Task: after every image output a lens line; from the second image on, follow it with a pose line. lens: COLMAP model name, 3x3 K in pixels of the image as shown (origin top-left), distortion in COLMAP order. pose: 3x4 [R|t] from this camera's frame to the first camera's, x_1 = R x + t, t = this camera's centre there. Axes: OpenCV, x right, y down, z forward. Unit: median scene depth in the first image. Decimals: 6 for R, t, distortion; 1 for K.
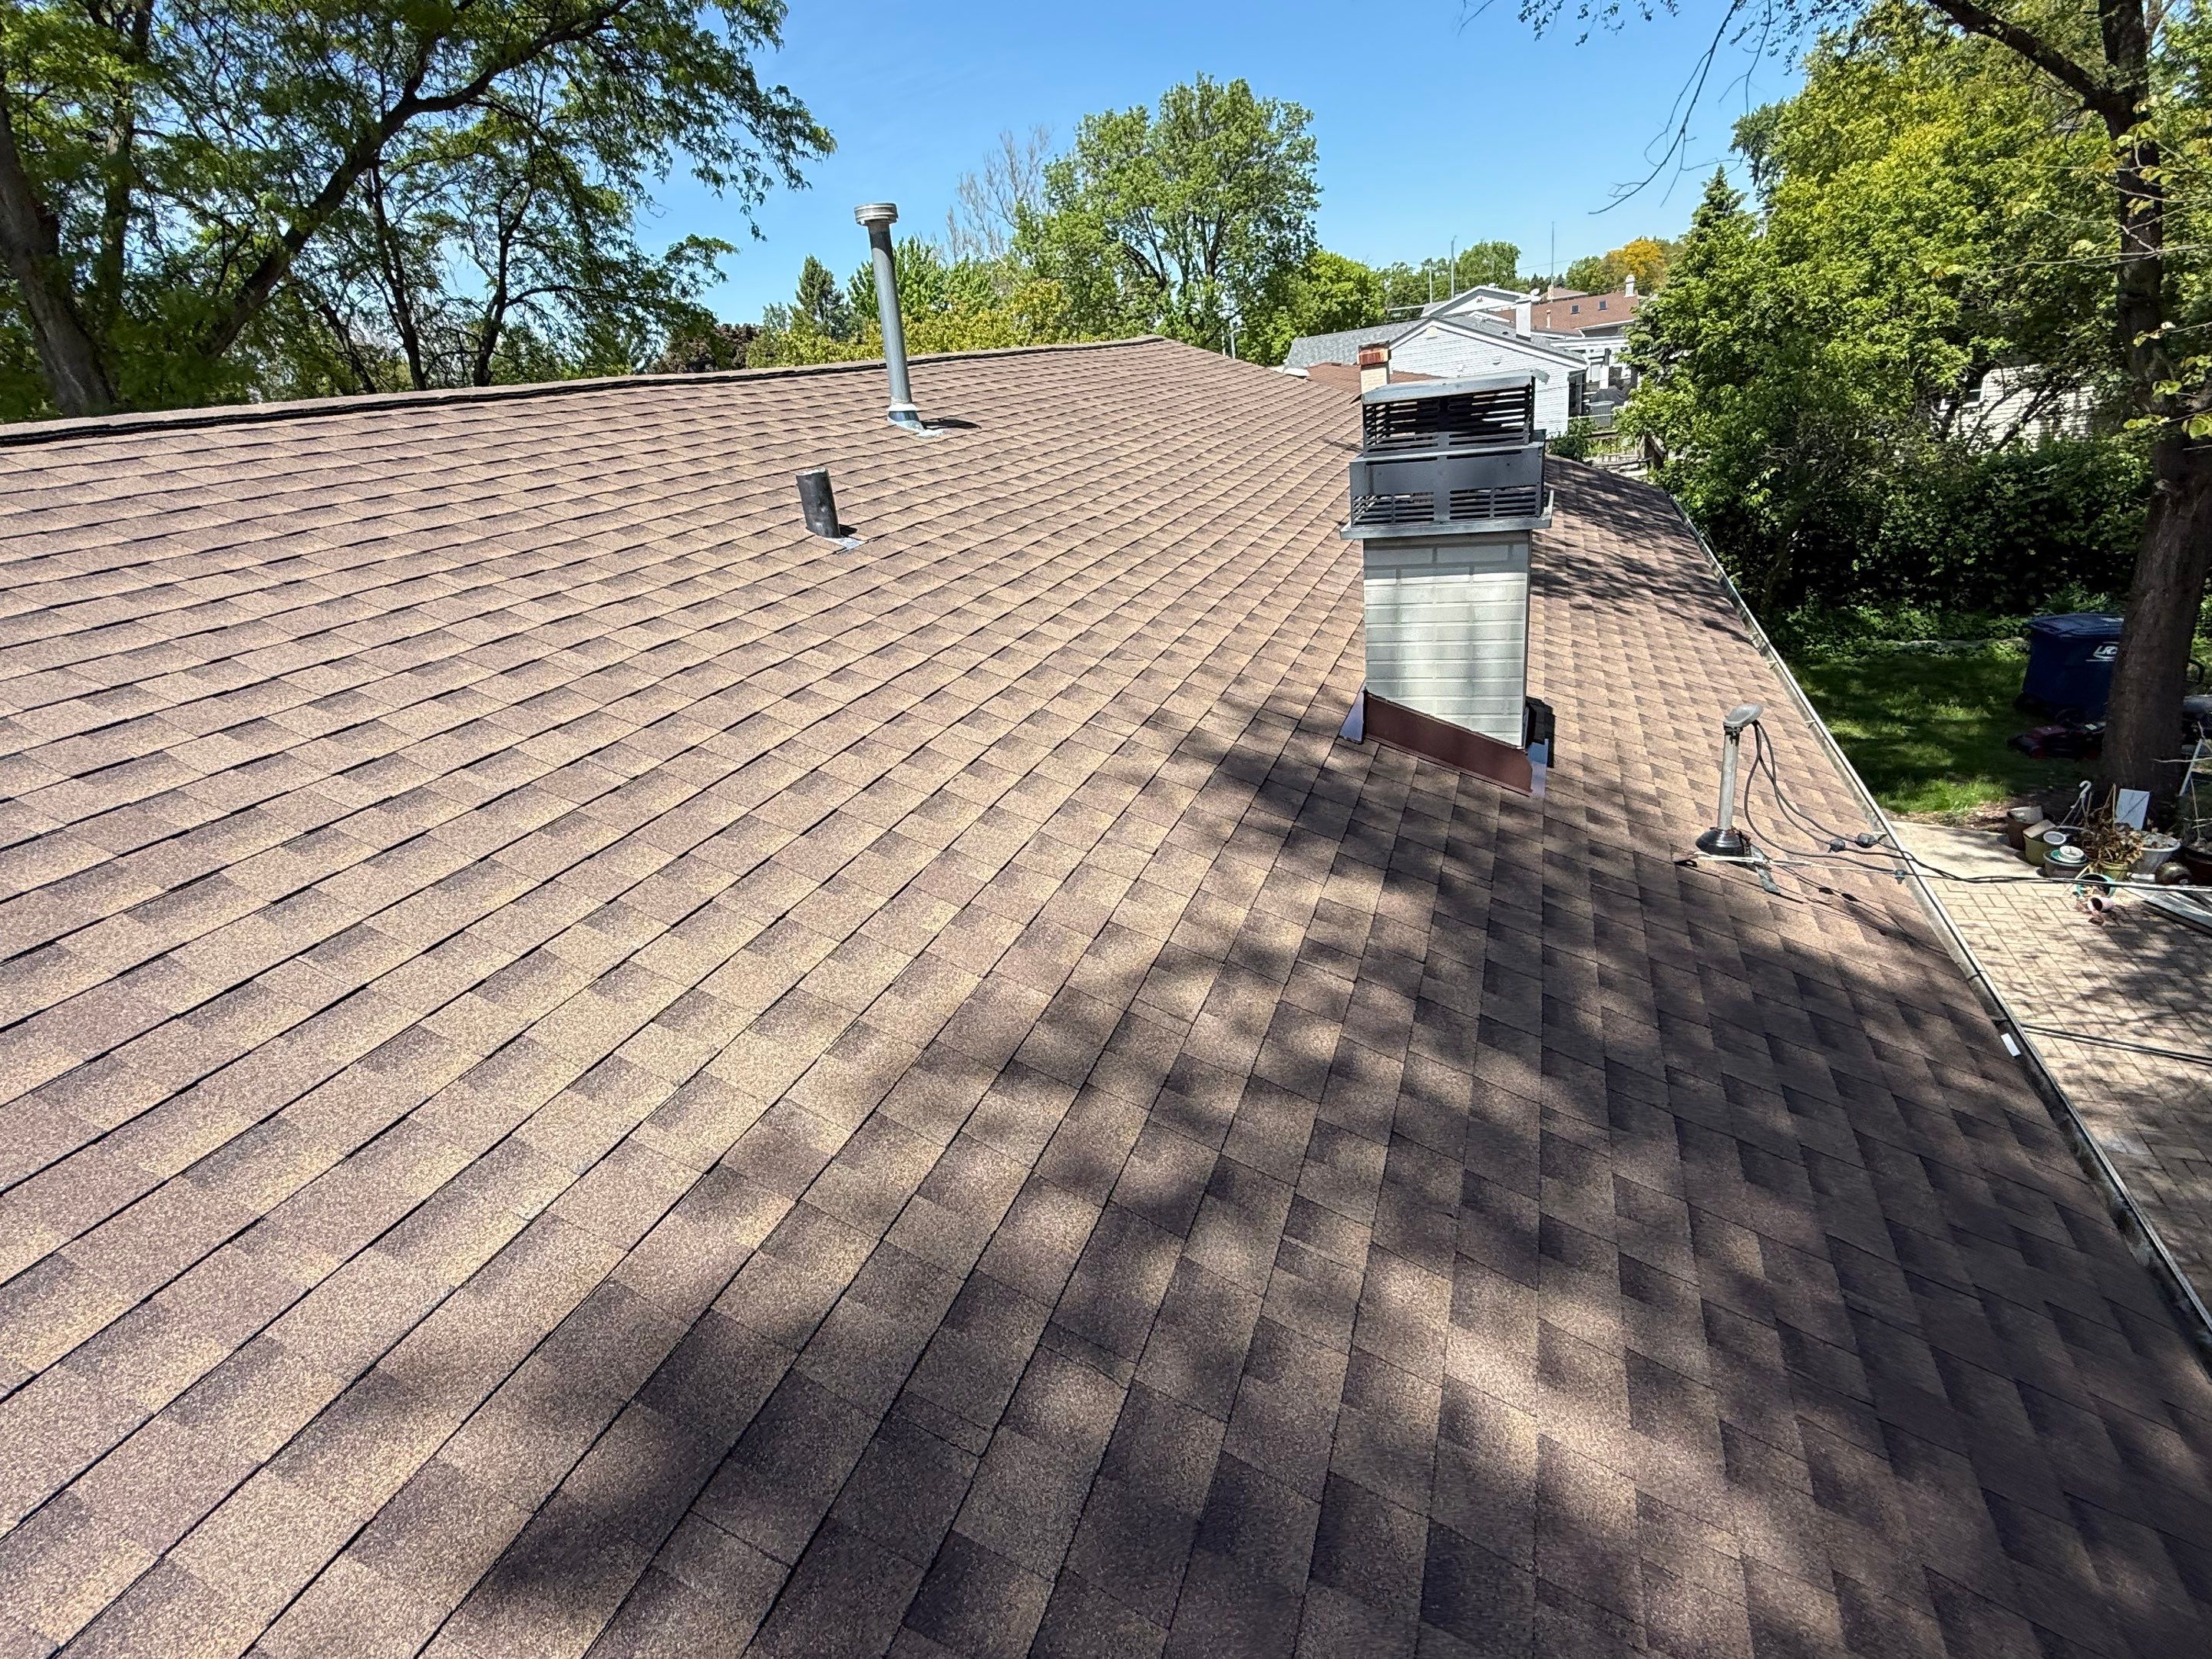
lens RADIAL K [[1081.5, 0, 1103.6], [0, 1081.5, 851.4], [0, 0, 1]] dist [0.004523, -0.002241]
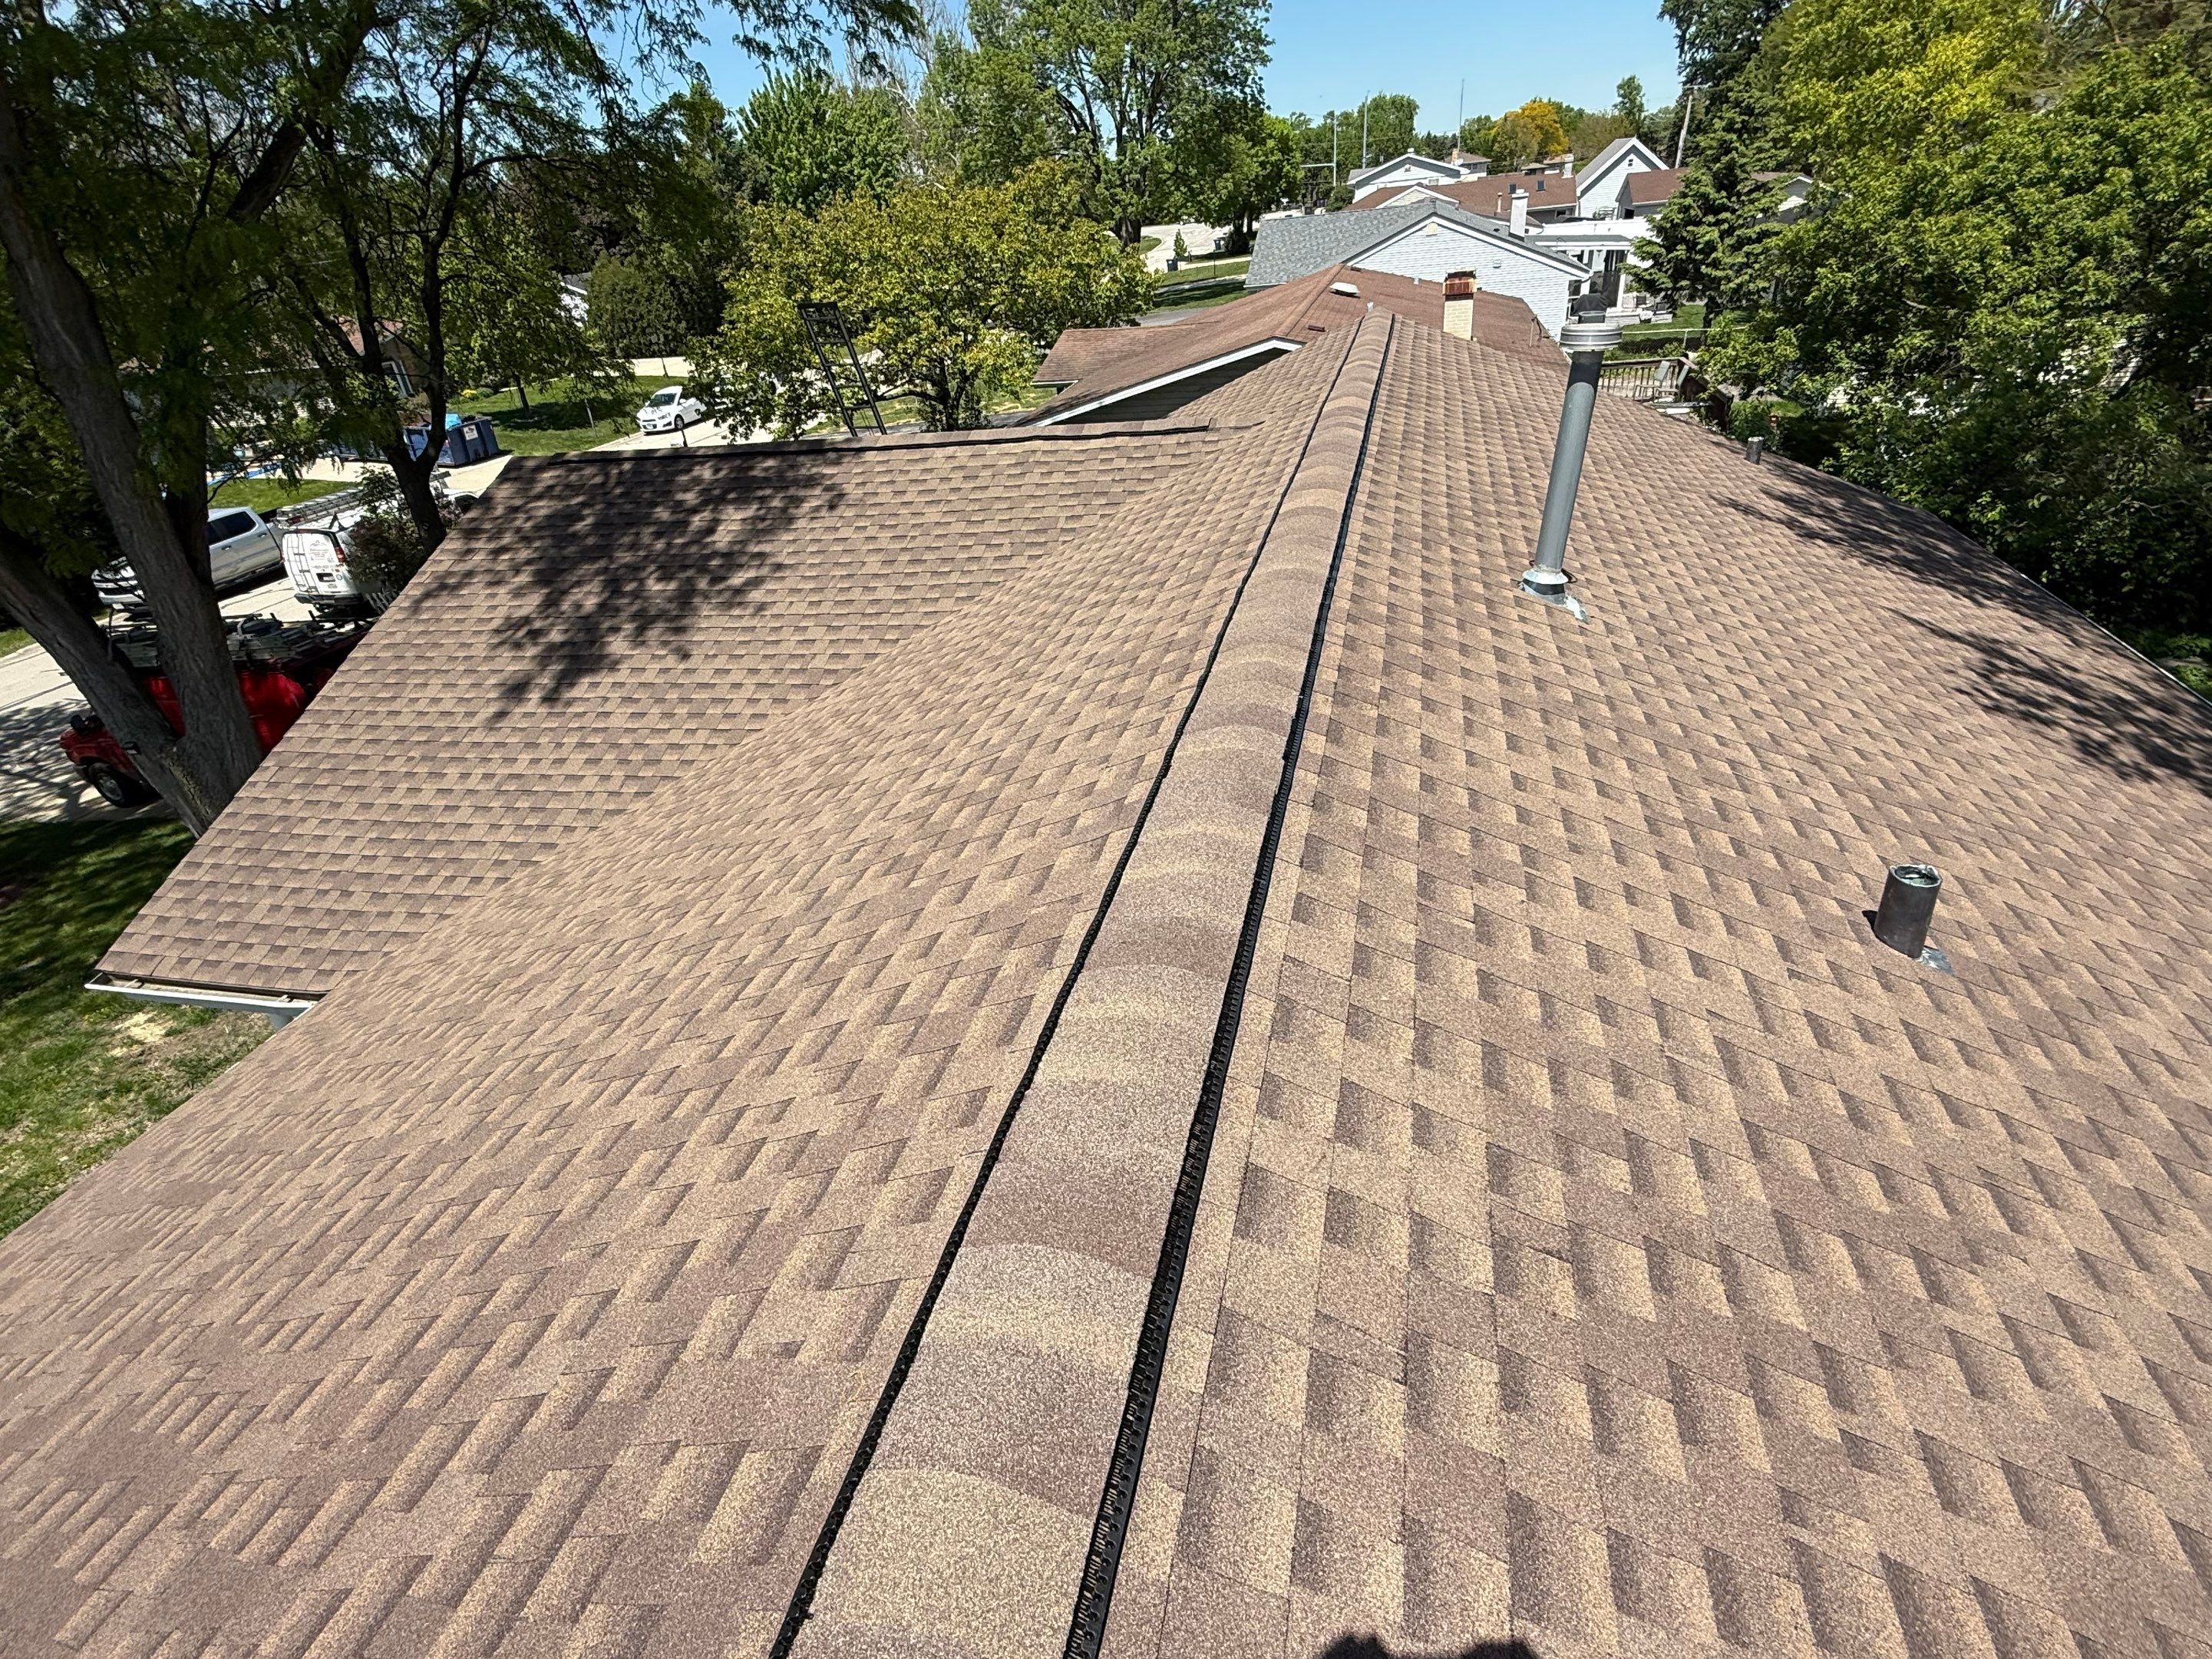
lens RADIAL K [[1081.5, 0, 1103.6], [0, 1081.5, 851.4], [0, 0, 1]] dist [0.004523, -0.002241]
pose [[0.992892, -0.020862, 0.117172, -0.198510], [0.007249, 0.993291, 0.115417, -0.102574], [-0.118794, -0.113747, 0.986382, 0.085105]]
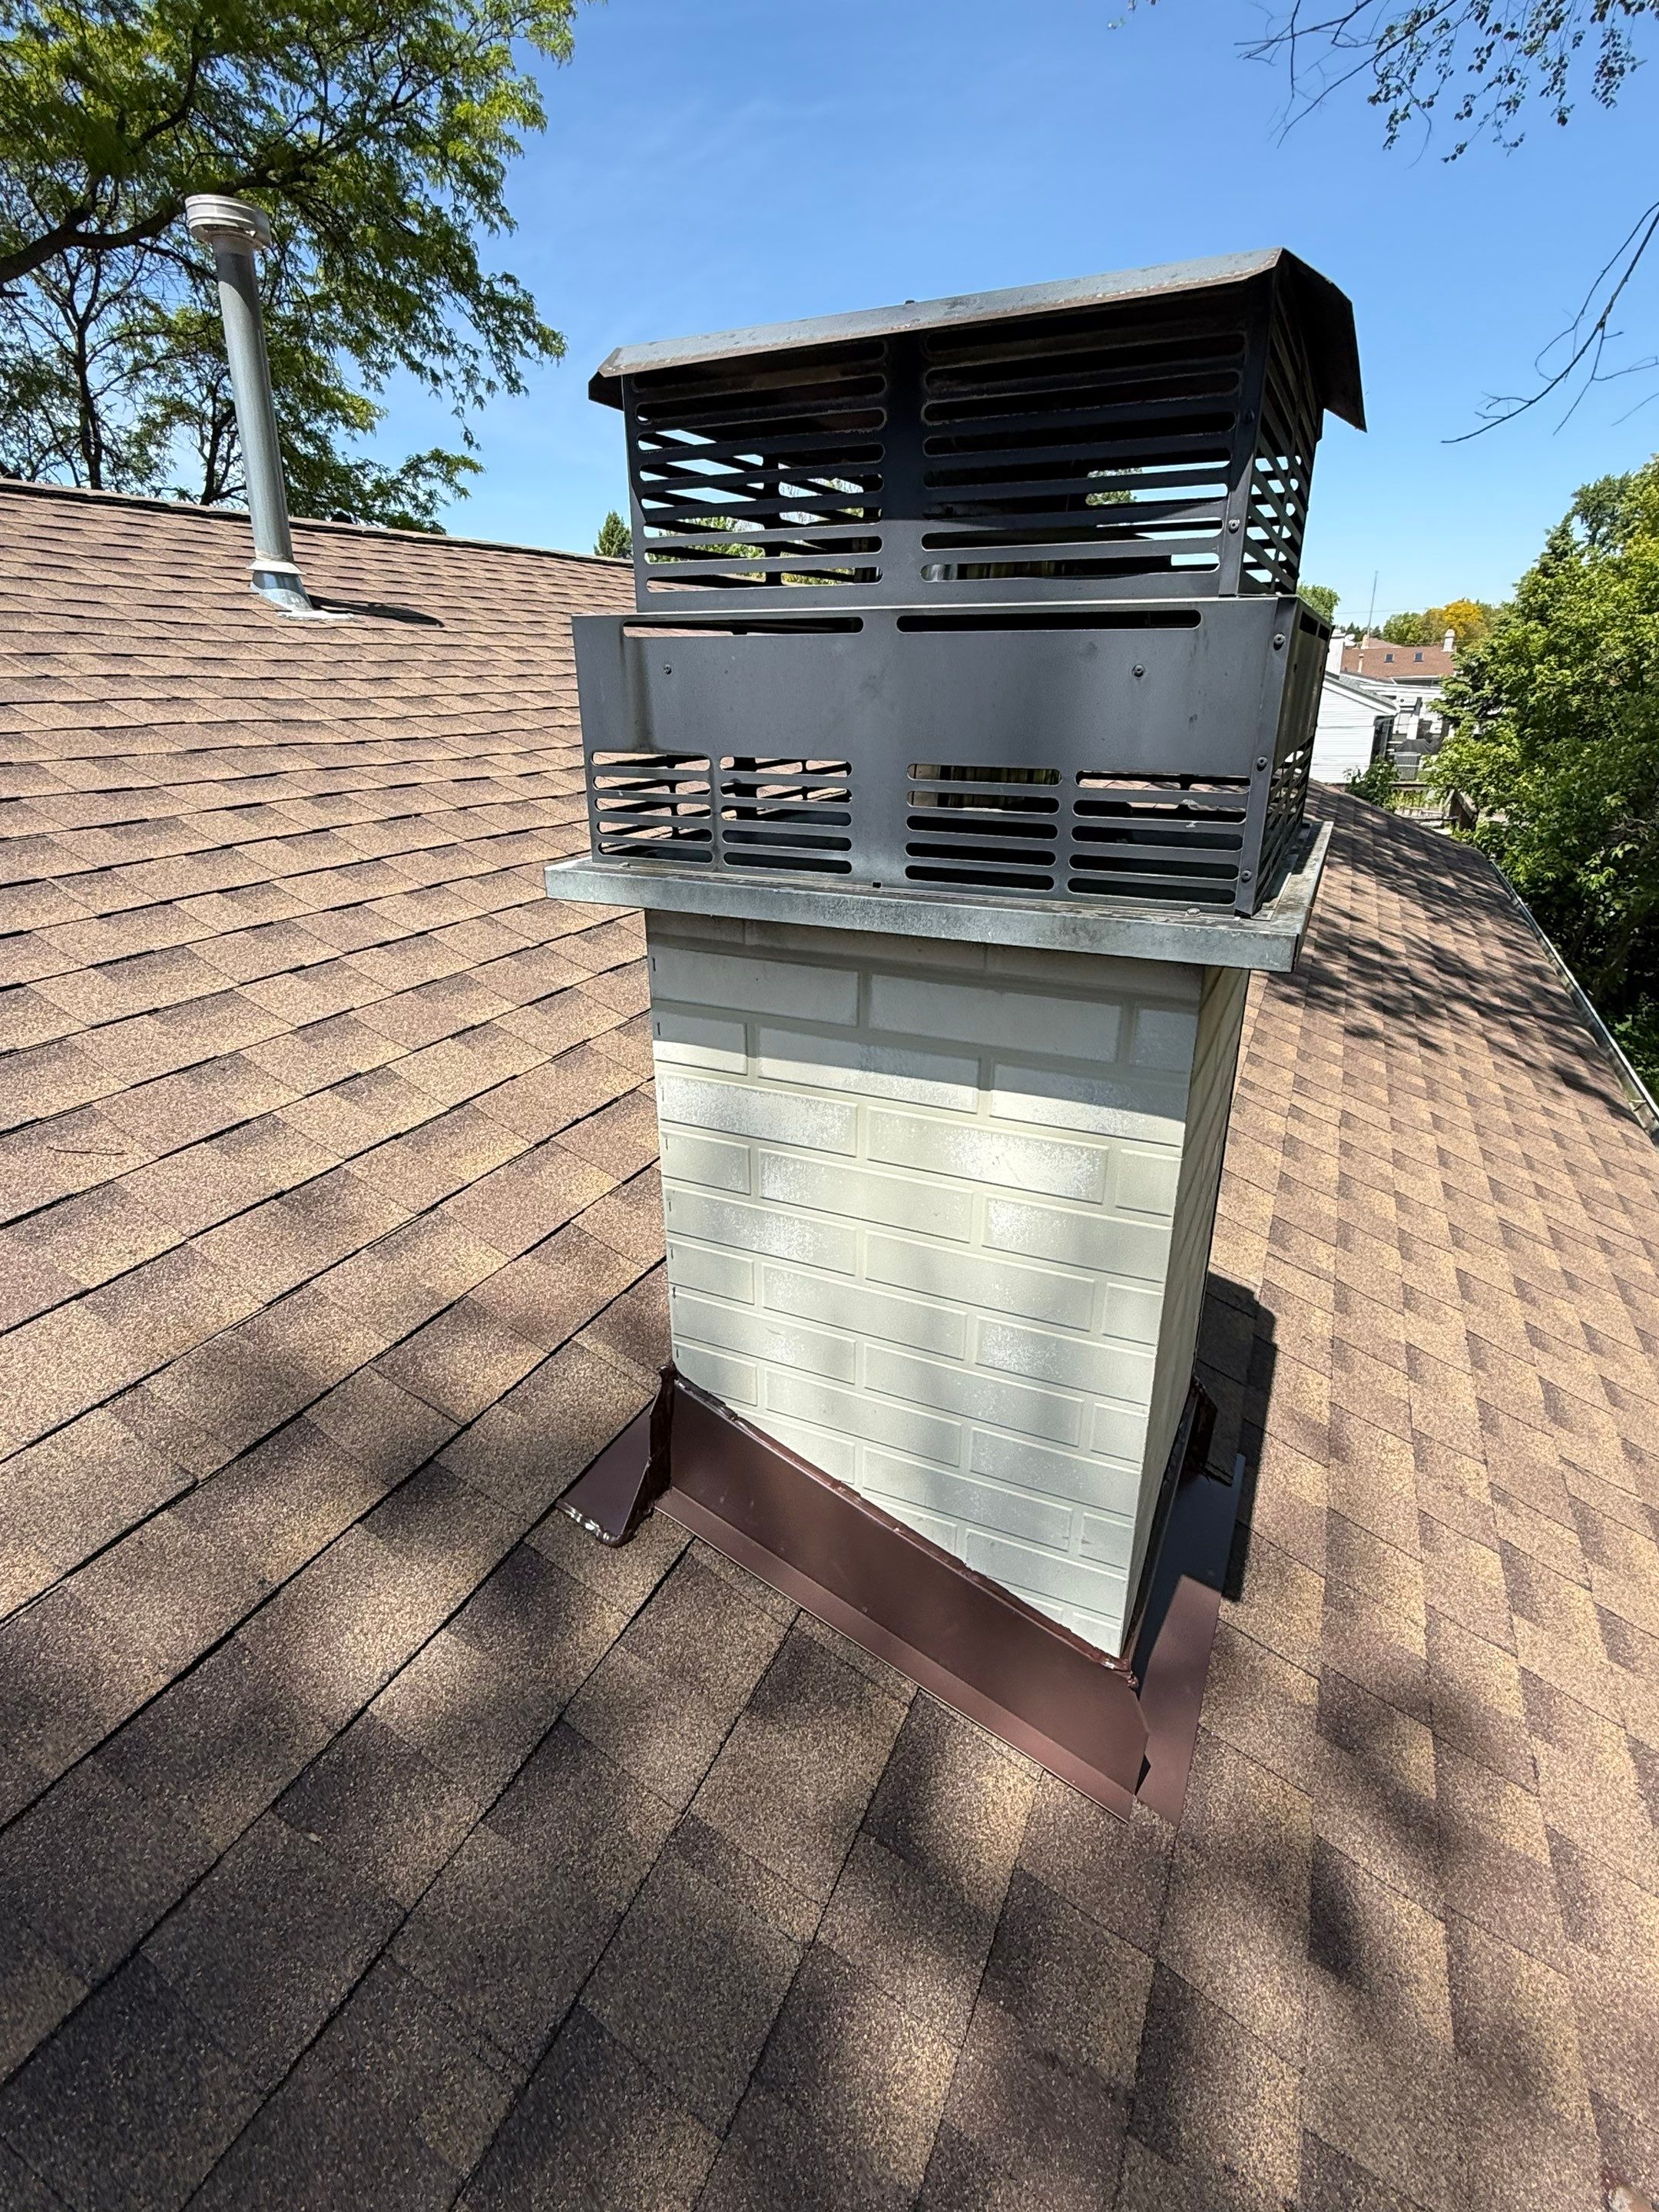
lens RADIAL K [[1081.7, 0, 829.5], [0, 1081.7, 1106.0], [0, 0, 1]] dist [0.004523, -0.002241]
pose [[0.991425, 0.128311, -0.024741, 0.060974], [-0.129008, 0.991219, -0.029012, -0.047077], [0.020801, 0.031955, 0.999273, 0.143711]]
